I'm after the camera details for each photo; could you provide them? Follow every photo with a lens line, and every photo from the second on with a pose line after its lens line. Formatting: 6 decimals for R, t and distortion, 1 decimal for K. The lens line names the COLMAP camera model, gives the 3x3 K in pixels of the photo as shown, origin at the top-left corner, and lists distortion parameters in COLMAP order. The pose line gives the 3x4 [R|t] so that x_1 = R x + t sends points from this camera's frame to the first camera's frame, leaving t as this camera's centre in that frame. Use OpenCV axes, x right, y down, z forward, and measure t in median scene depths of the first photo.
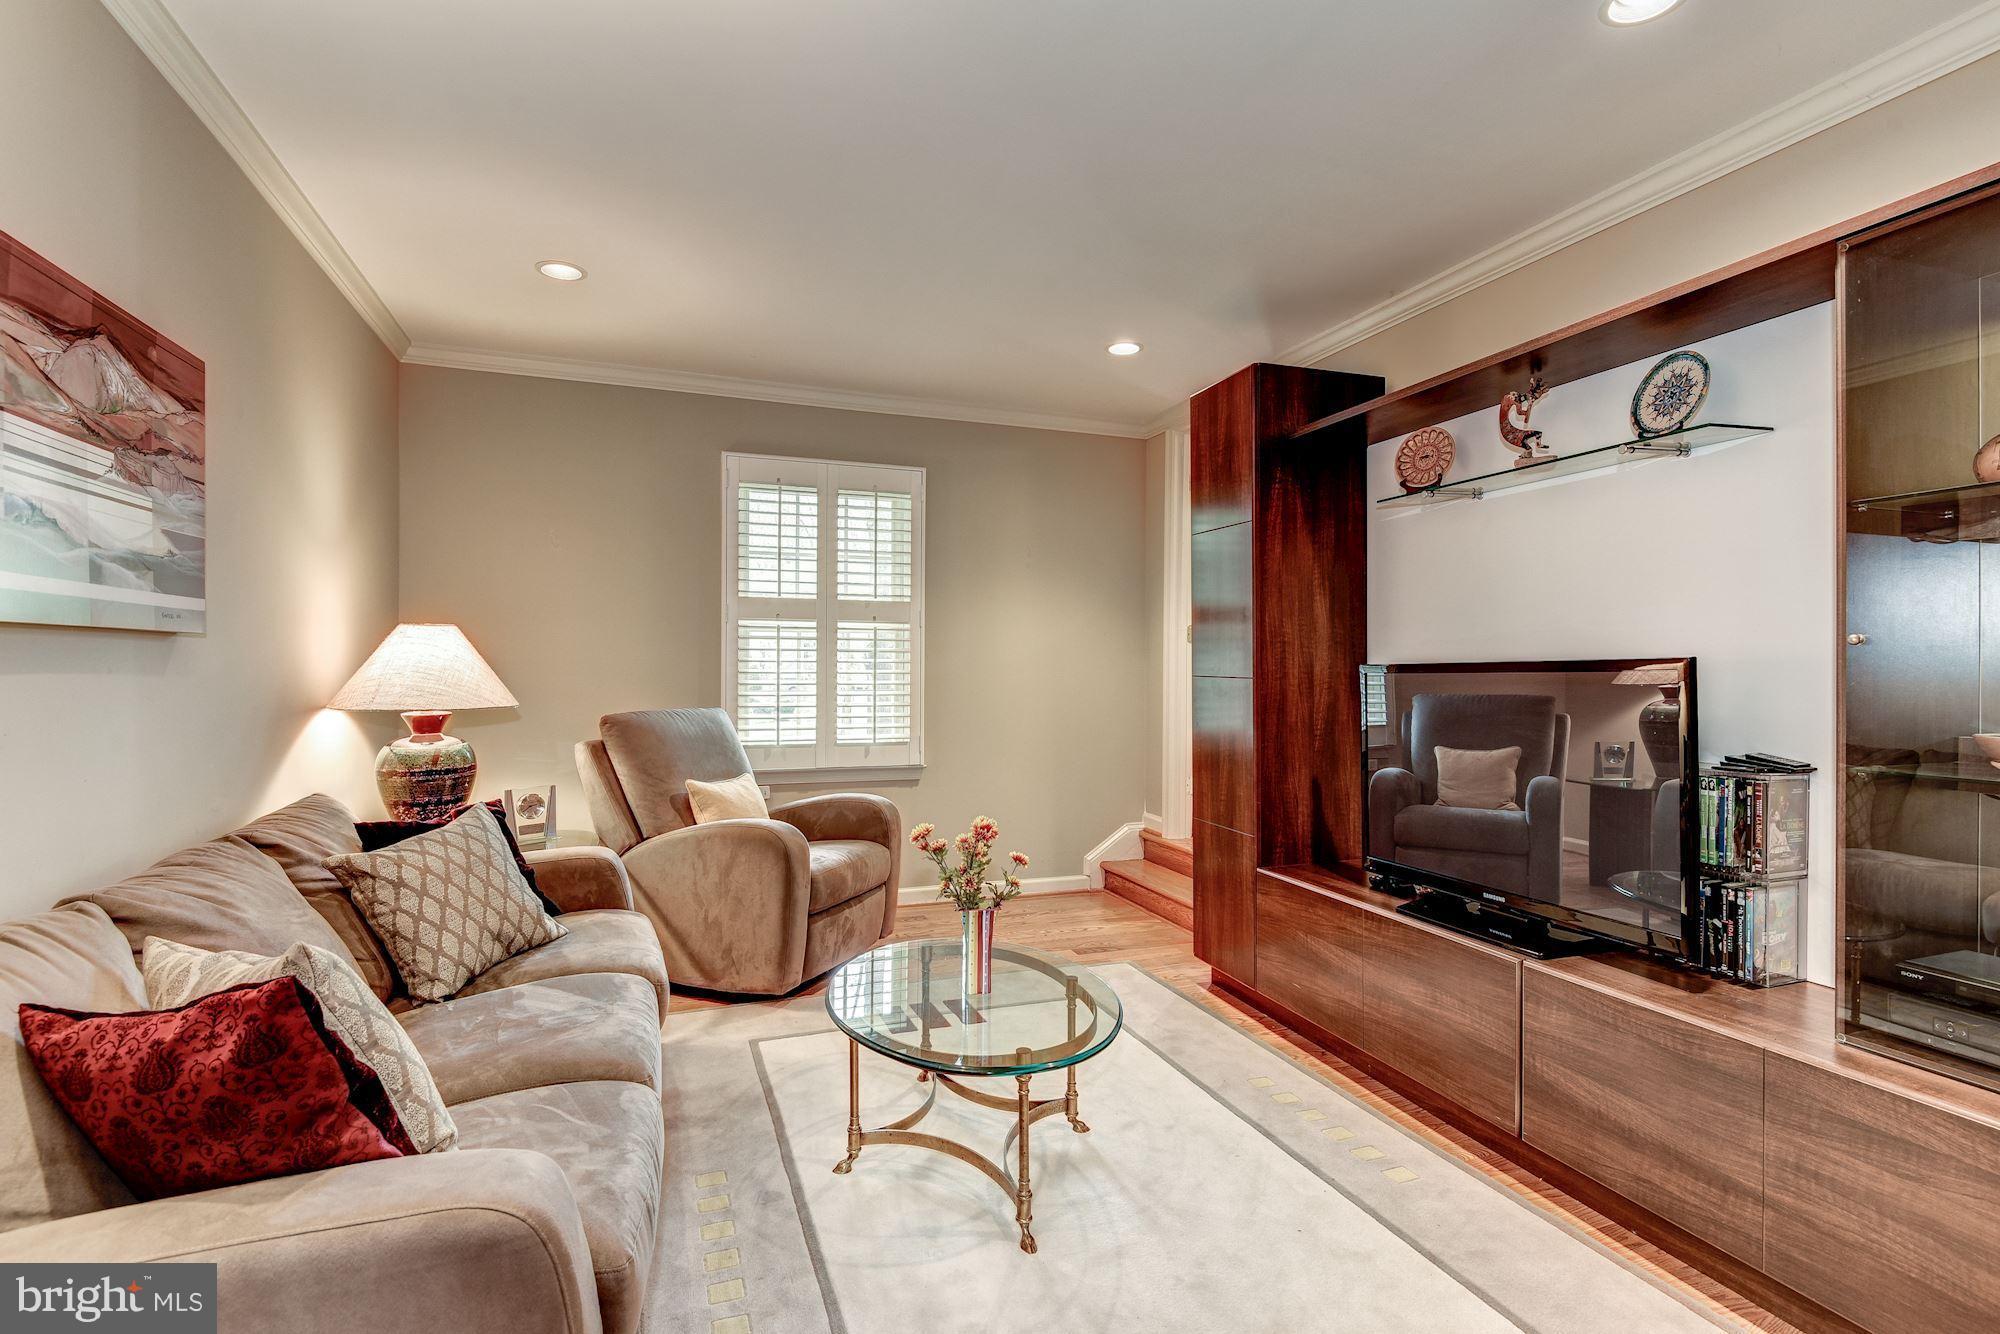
lens RADIAL K [[965.3, 0, 1000.0], [0, 965.3, 667.0], [0, 0, 1]] dist [-0.003145, -0.000932]
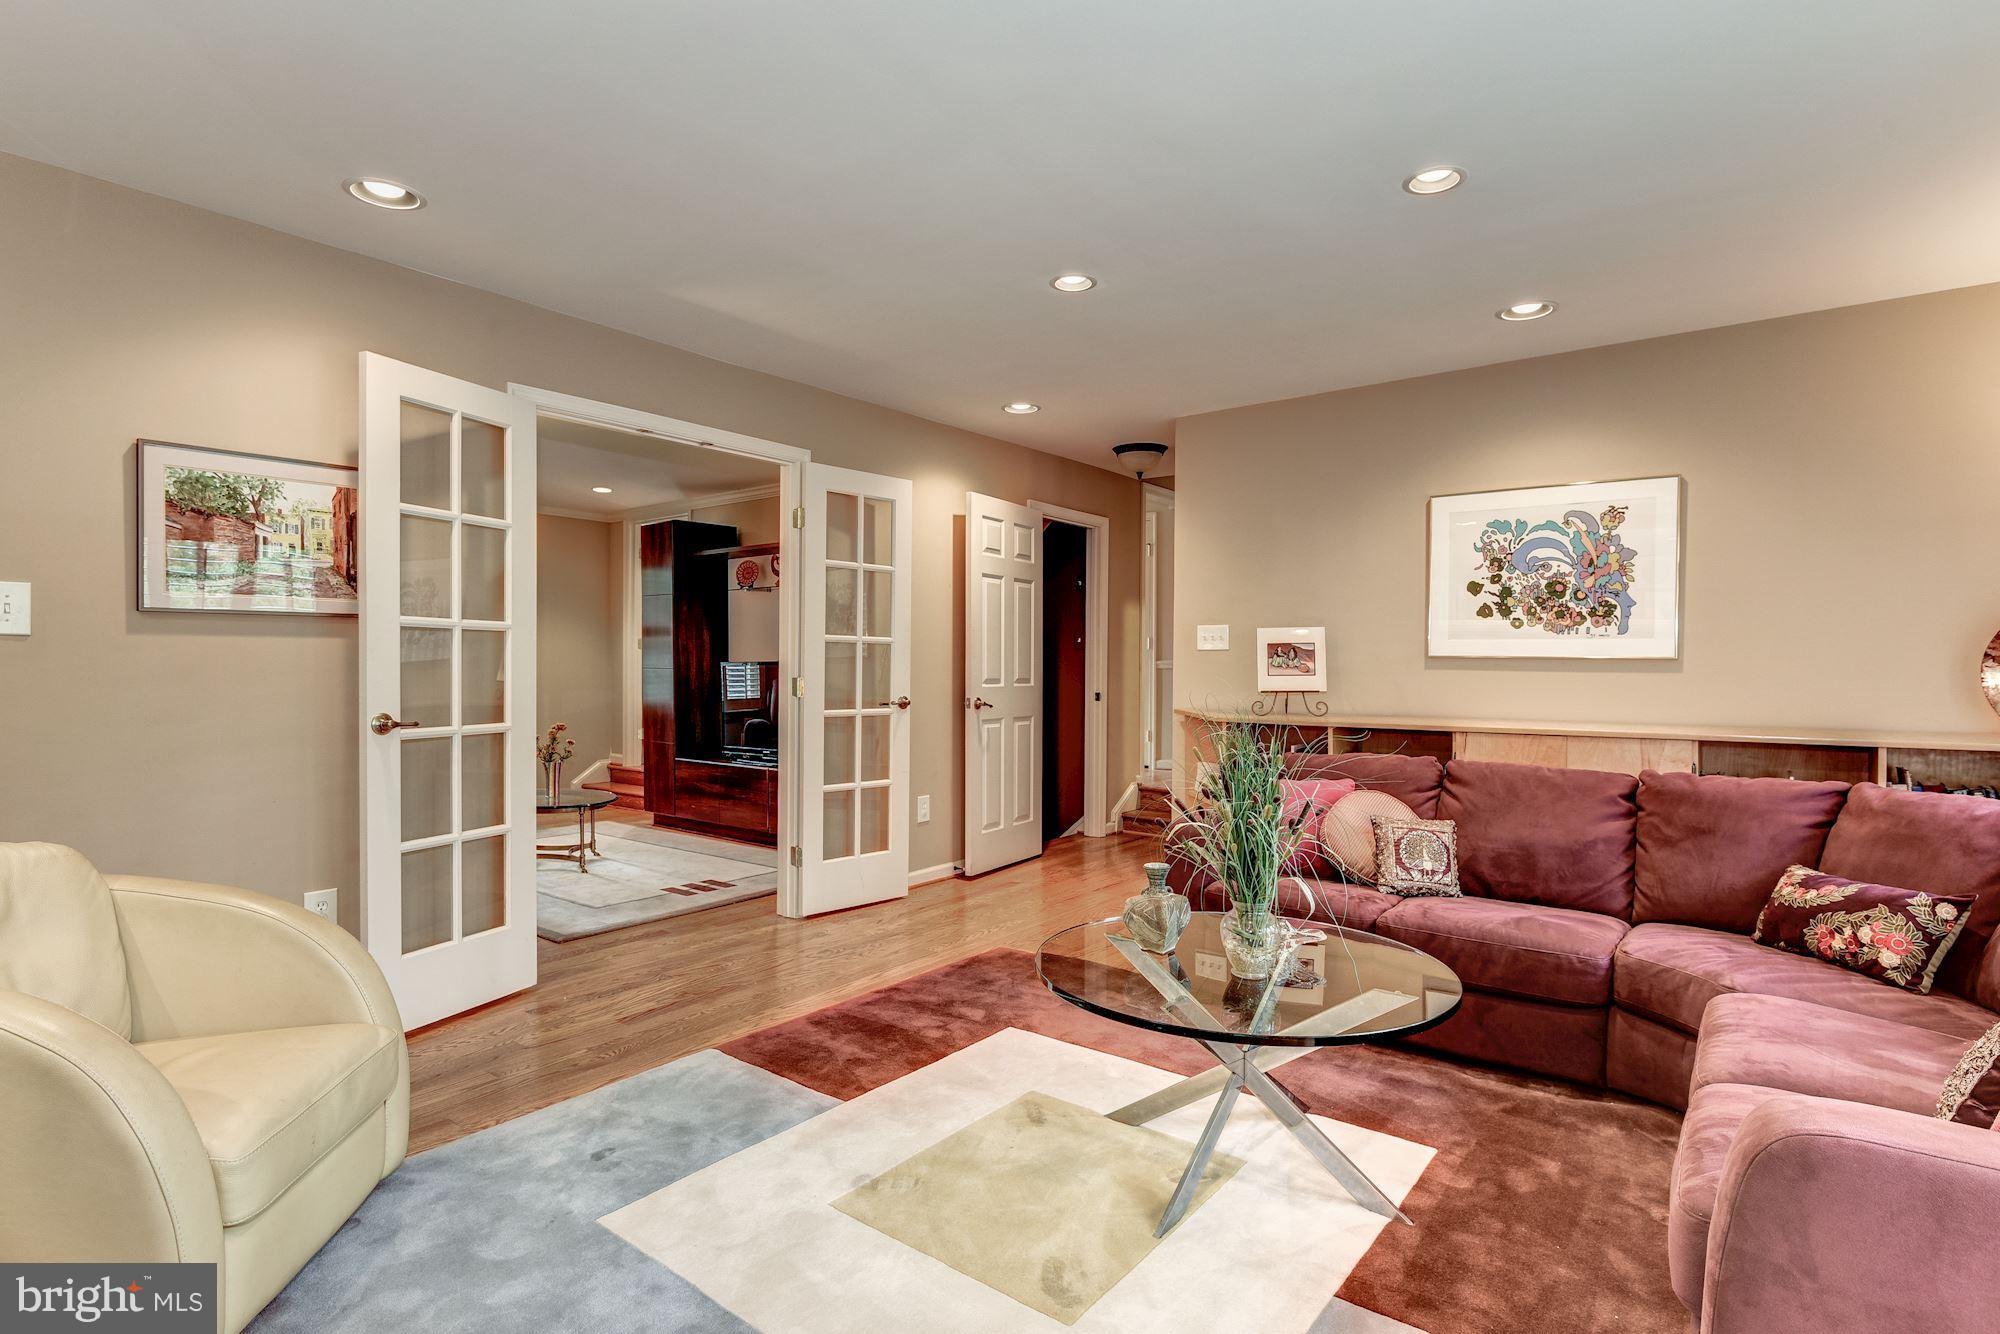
lens RADIAL K [[965.3, 0, 1000.0], [0, 965.3, 667.0], [0, 0, 1]] dist [-0.003145, -0.000932]
pose [[0.849512, -0.009554, 0.527483, -0.204889], [0.001958, 0.999886, 0.014957, -0.017632], [-0.527566, -0.011674, 0.849434, -0.983635]]
